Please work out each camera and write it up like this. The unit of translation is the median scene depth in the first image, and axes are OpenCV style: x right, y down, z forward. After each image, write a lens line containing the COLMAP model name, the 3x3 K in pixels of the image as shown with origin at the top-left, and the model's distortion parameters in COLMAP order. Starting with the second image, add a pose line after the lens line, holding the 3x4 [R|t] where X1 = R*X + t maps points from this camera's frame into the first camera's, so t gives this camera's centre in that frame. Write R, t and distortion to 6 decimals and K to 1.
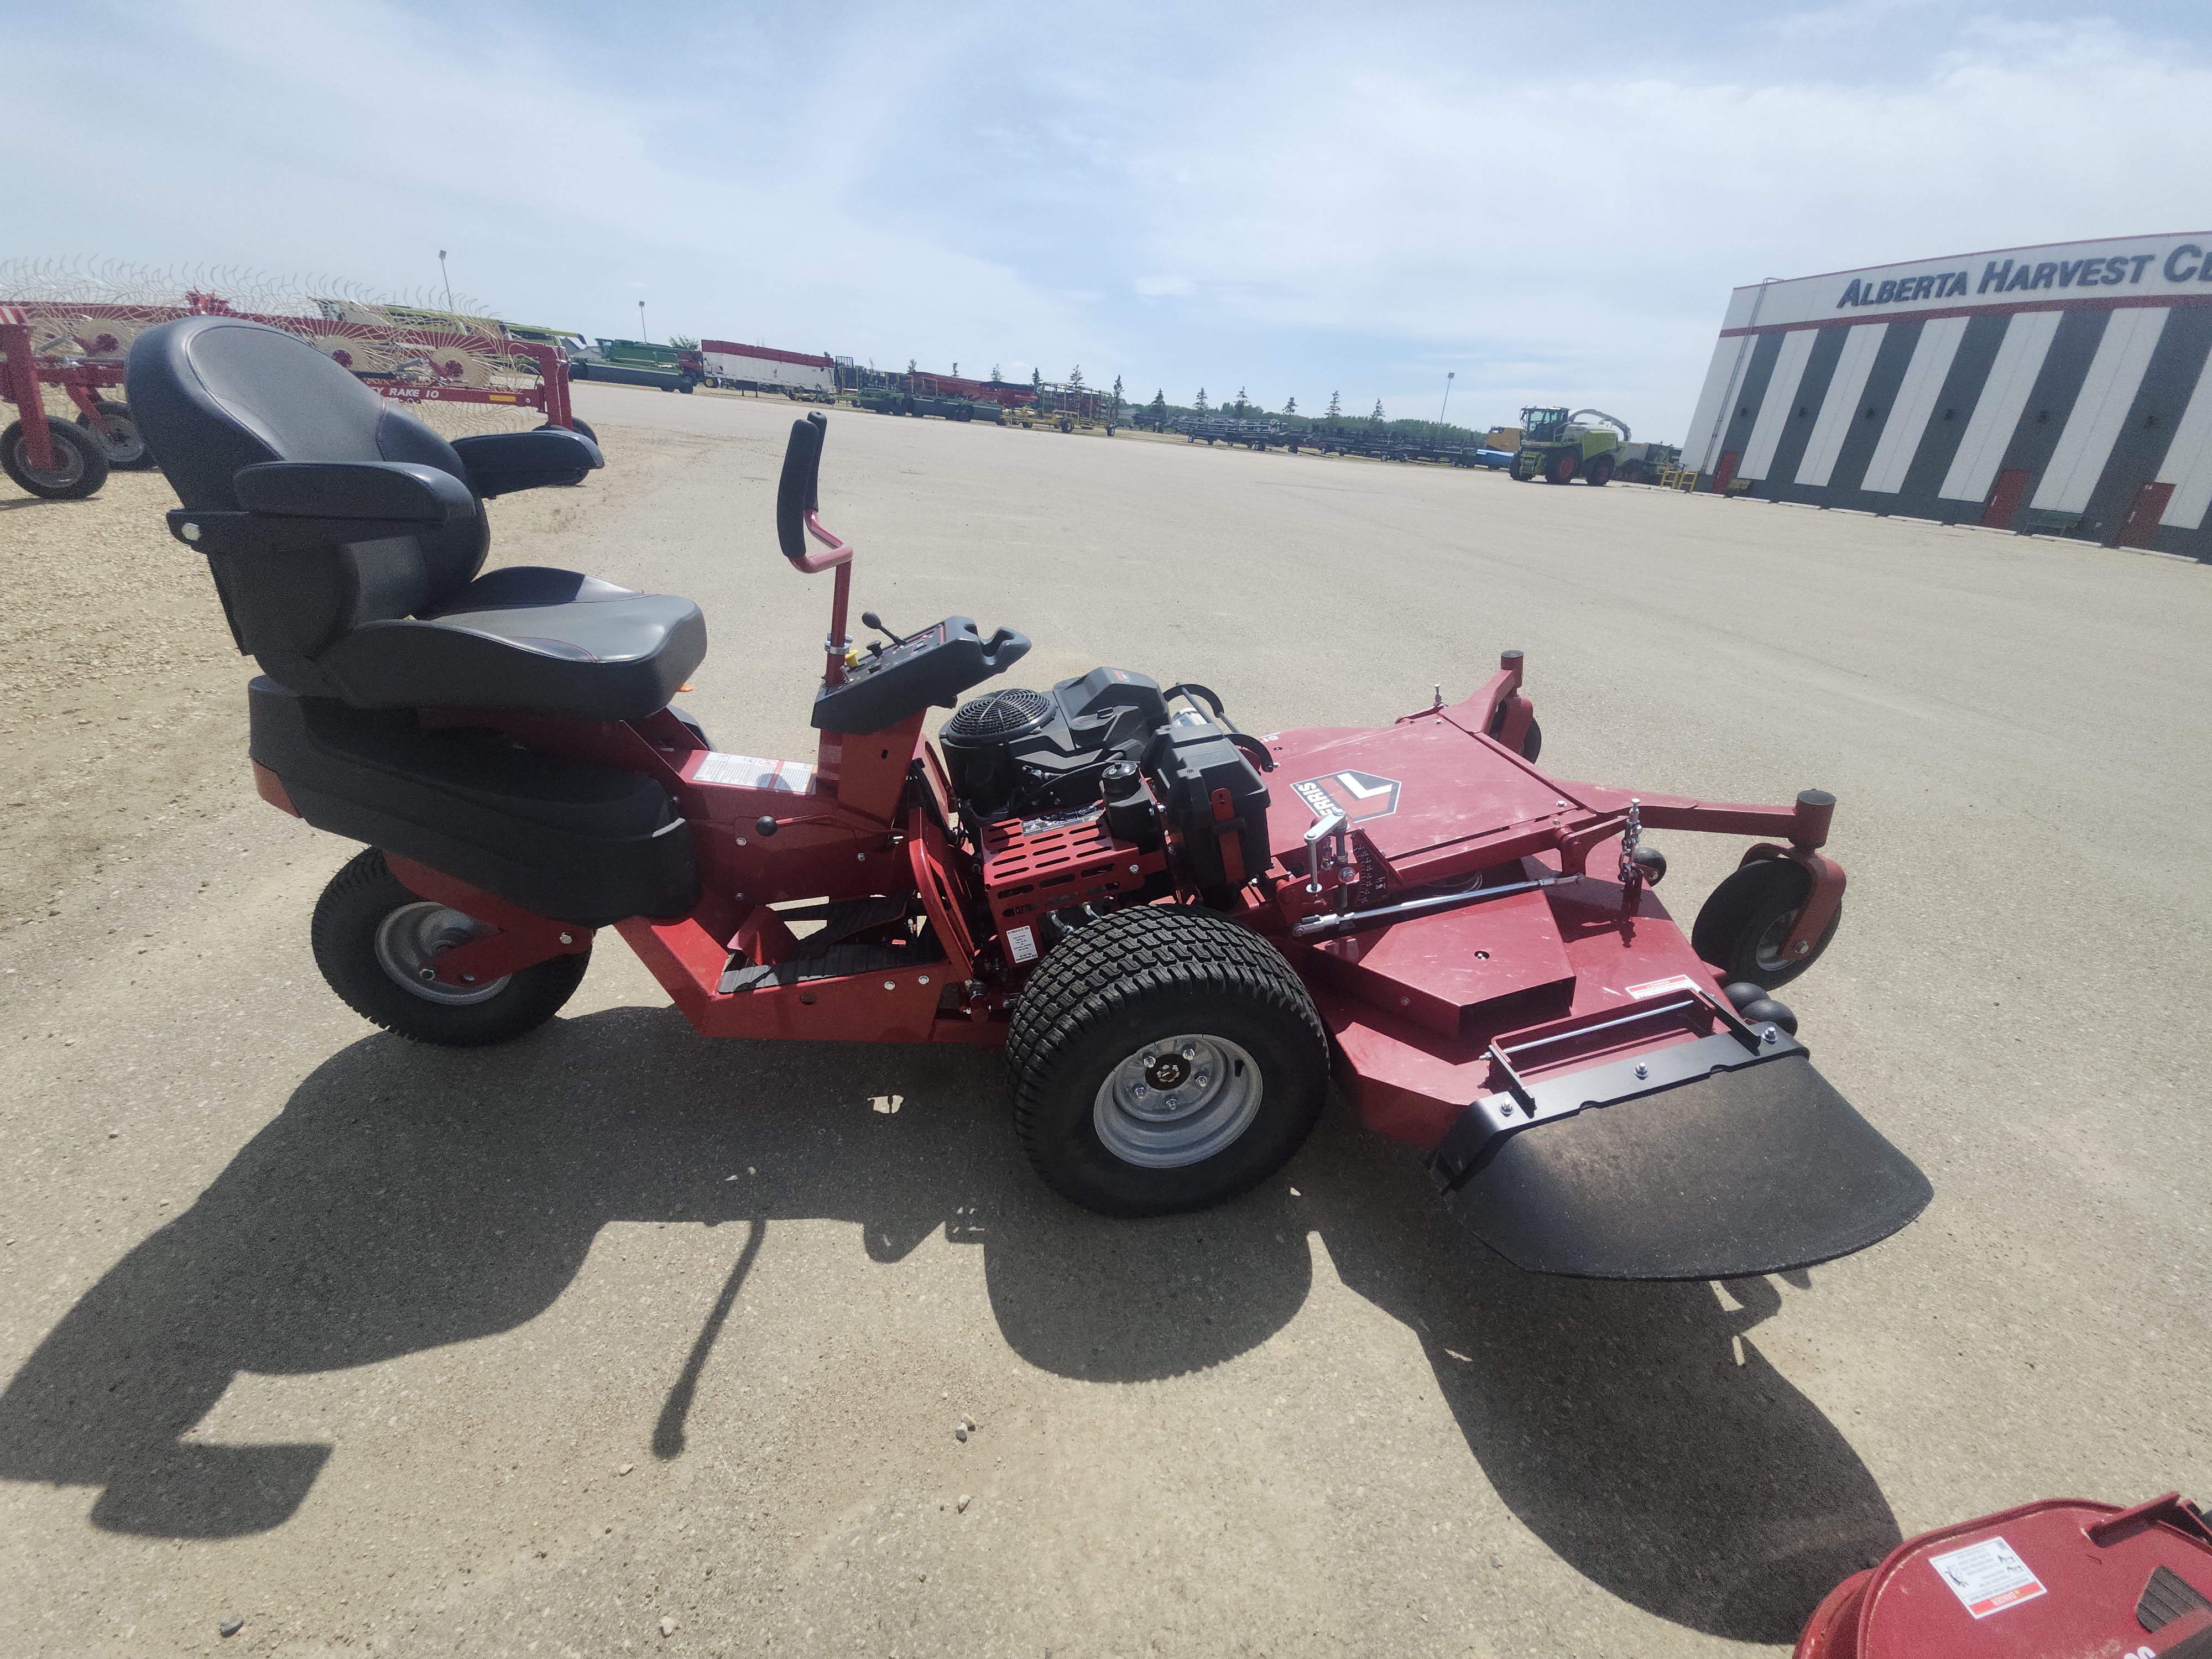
lens RADIAL K [[879.1, 0, 1118.1], [0, 879.1, 844.1], [0, 0, 1]] dist [-0.016241, -0.001306]
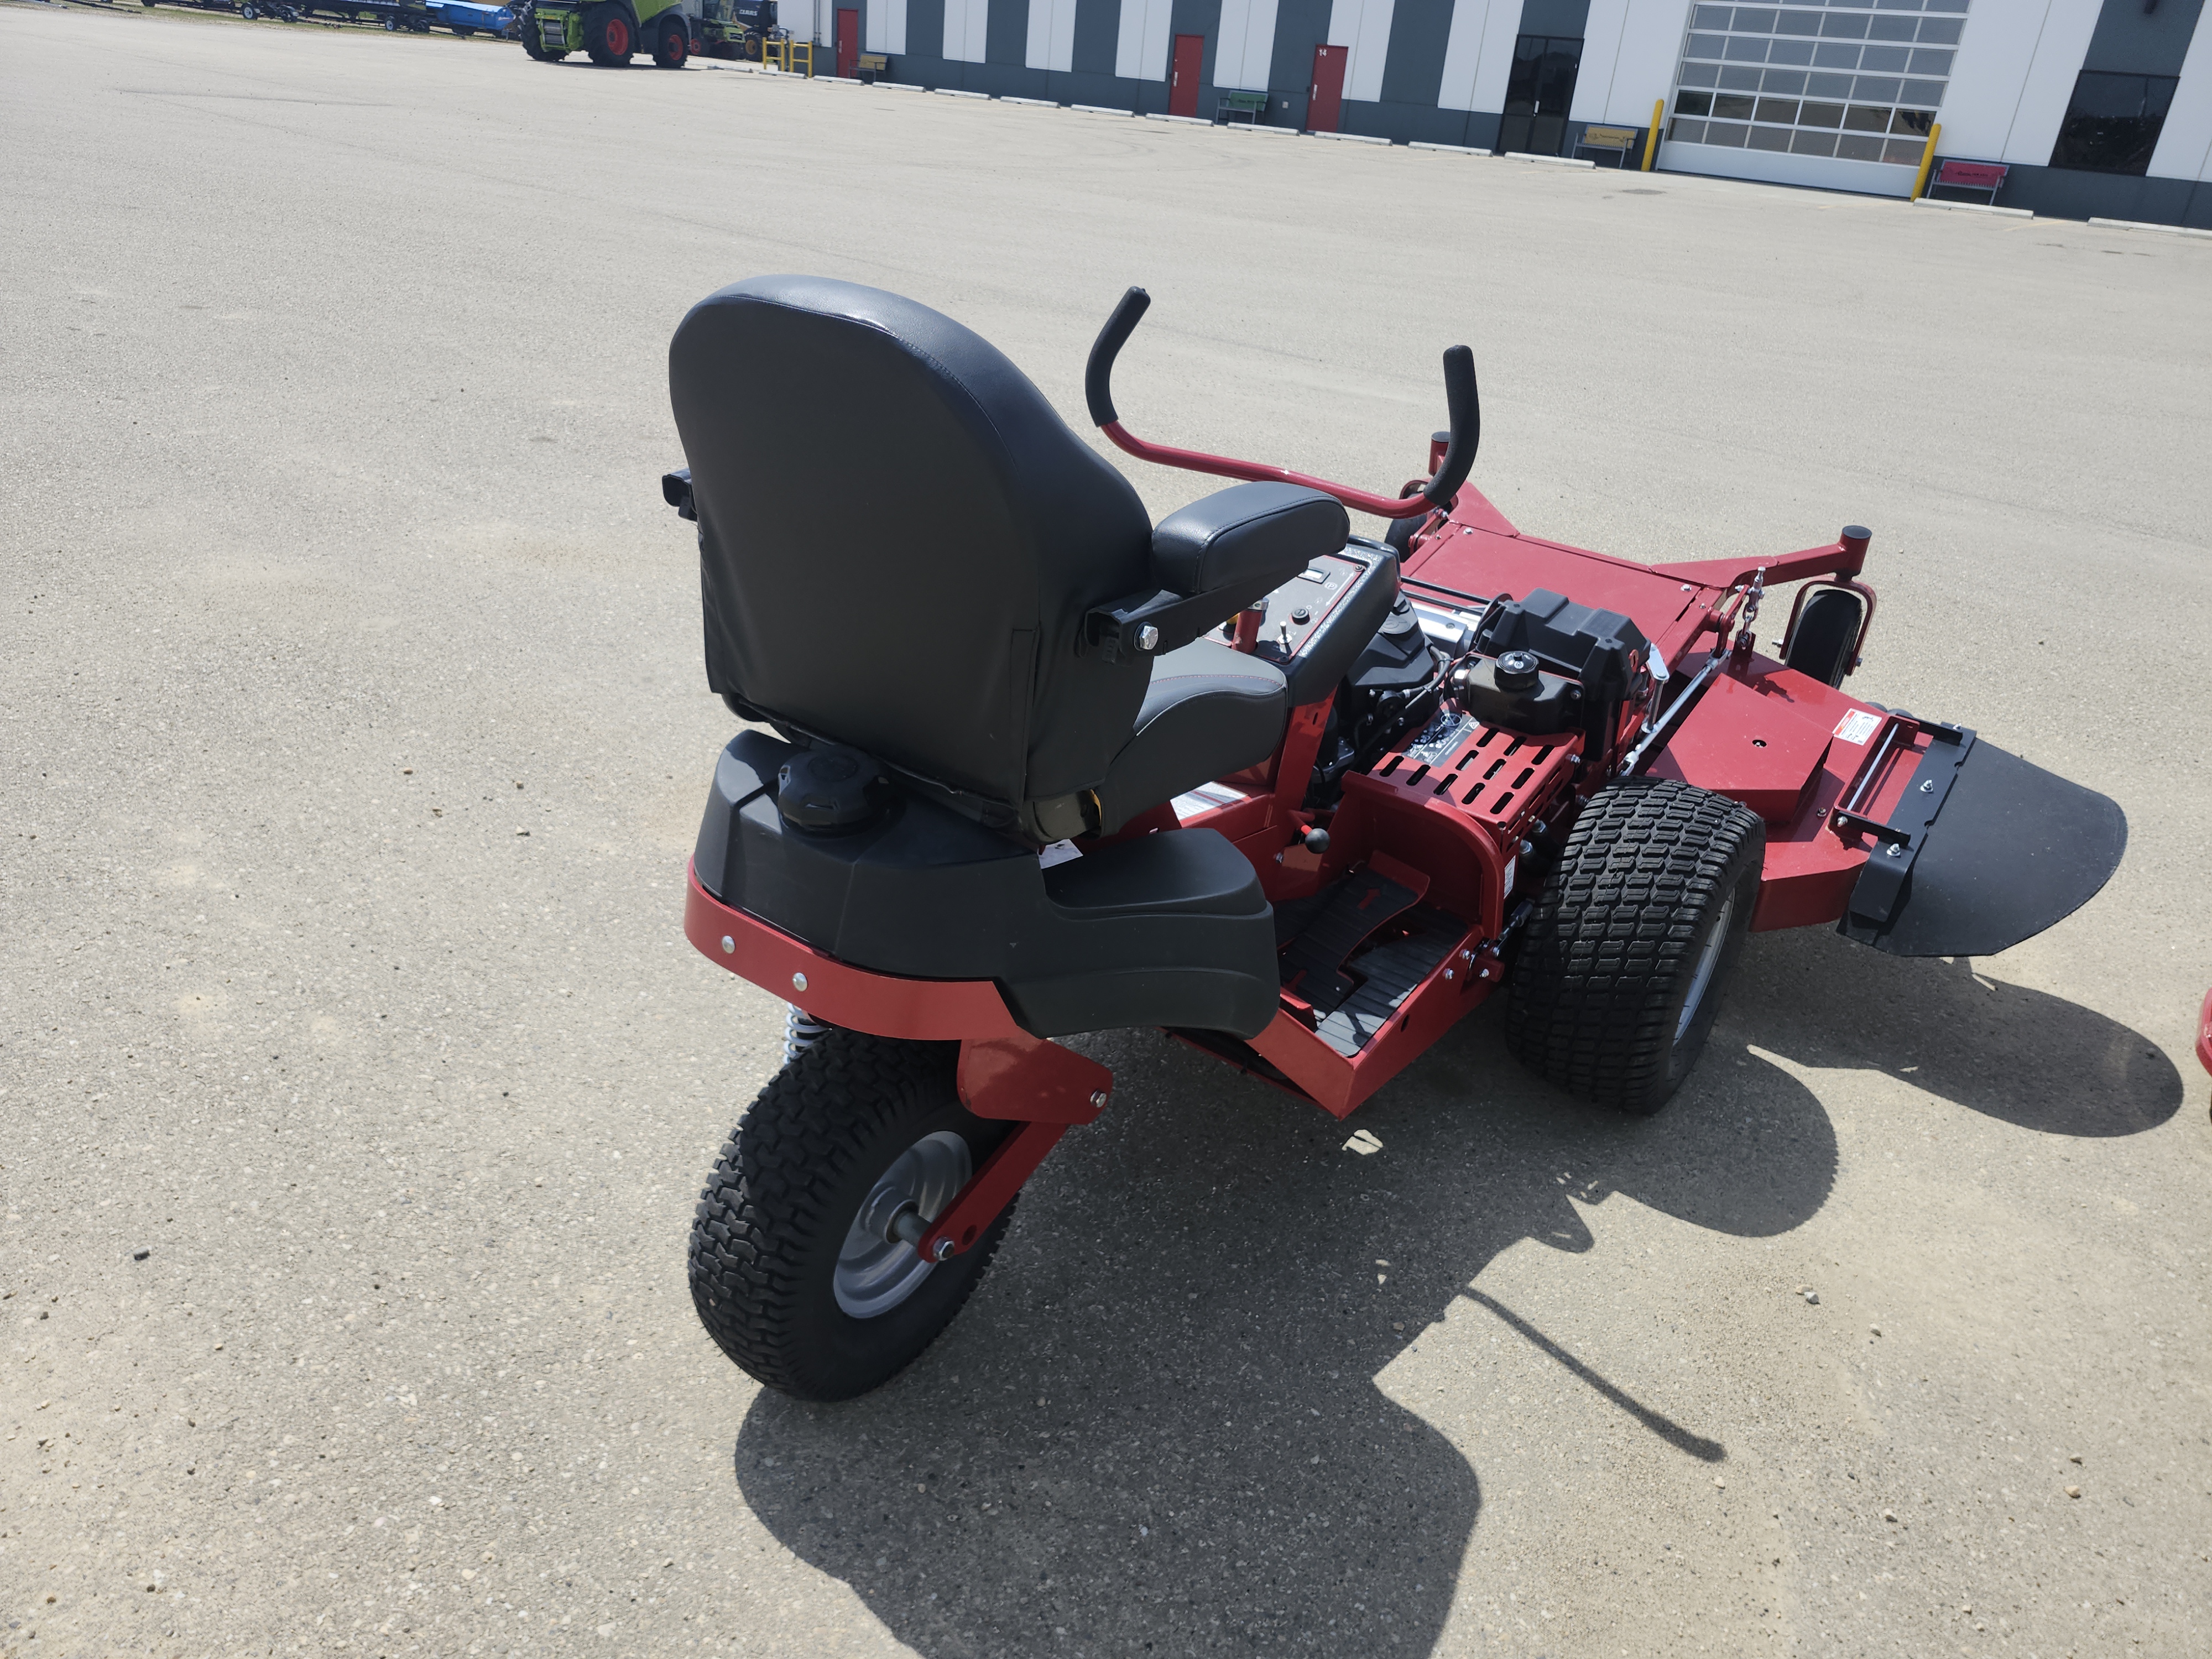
lens RADIAL K [[1570.3, 0, 1111.8], [0, 1570.3, 830.5], [0, 0, 1]] dist [0.050089, -0.048450]
pose [[0.717477, -0.314295, 0.621647, -1.407166], [0.270809, 0.948076, 0.166778, -0.313912], [-0.641786, 0.048688, 0.765337, 0.046555]]
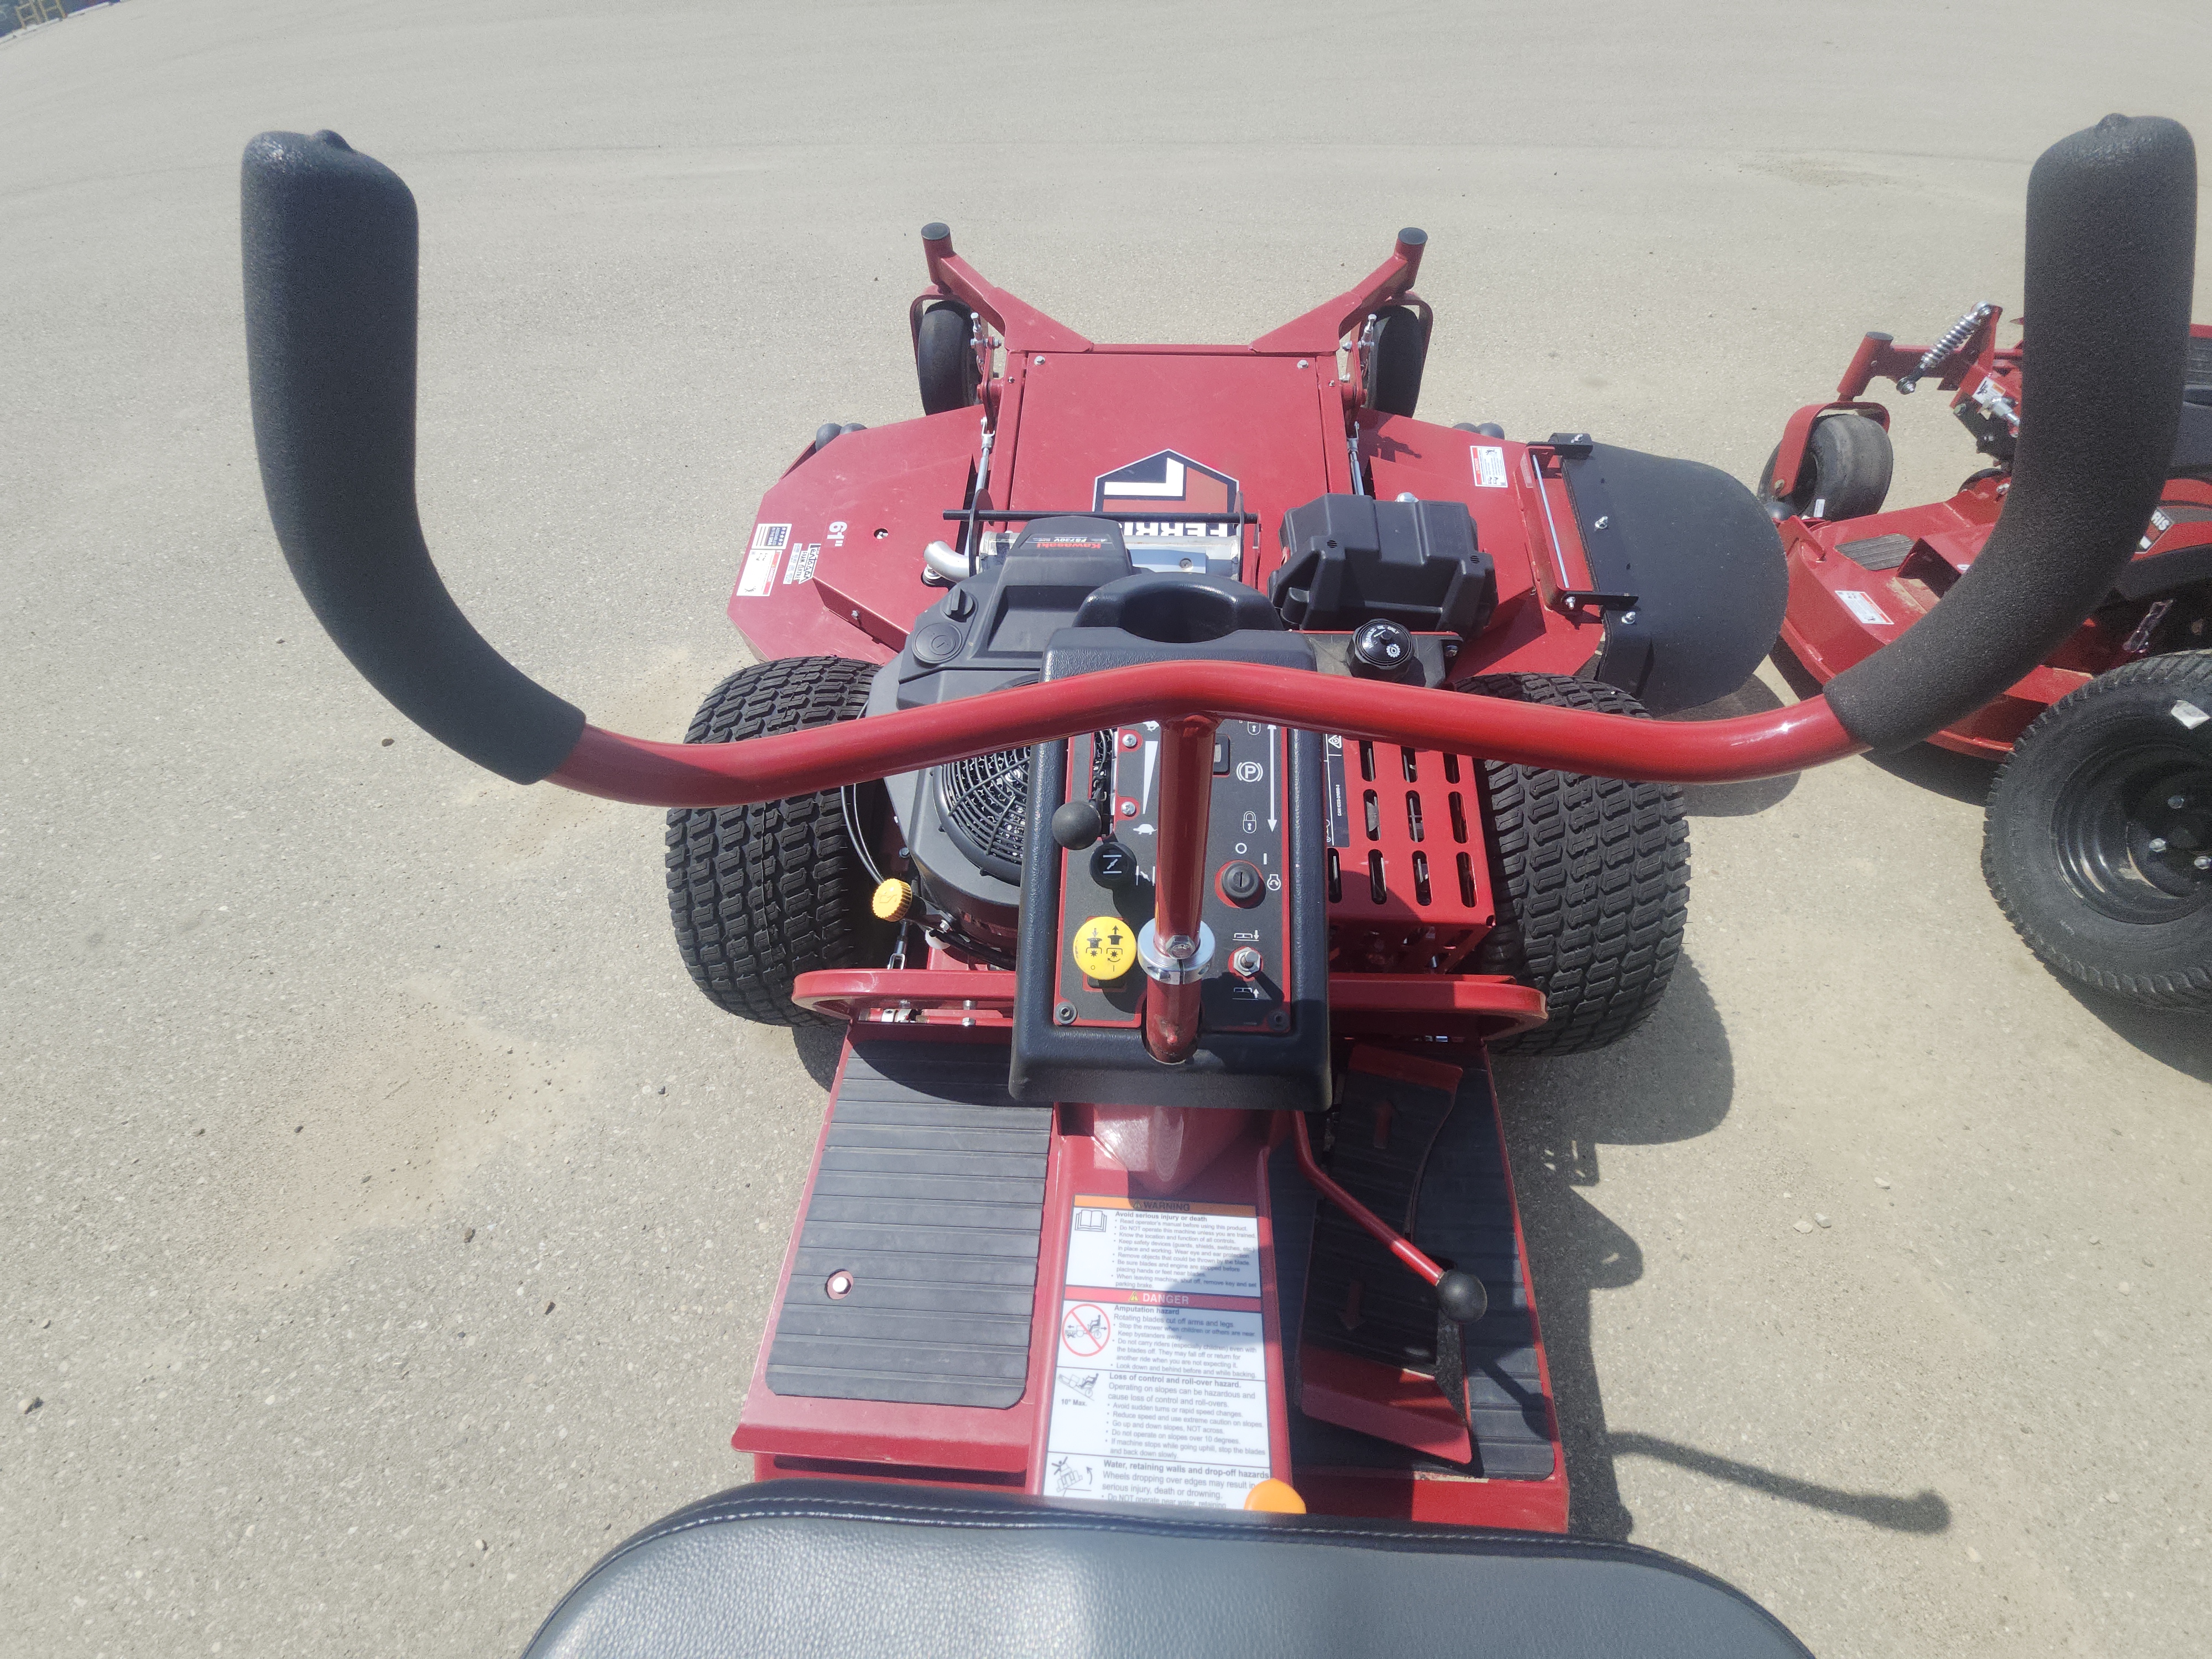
lens RADIAL K [[879.1, 0, 1112.4], [0, 879.1, 840.5], [0, 0, 1]] dist [-0.016241, -0.001306]
pose [[0.228626, -0.786002, 0.574396, -0.509751], [0.459061, 0.607349, 0.648375, -0.494572], [-0.858483, 0.115448, 0.499679, 0.915740]]
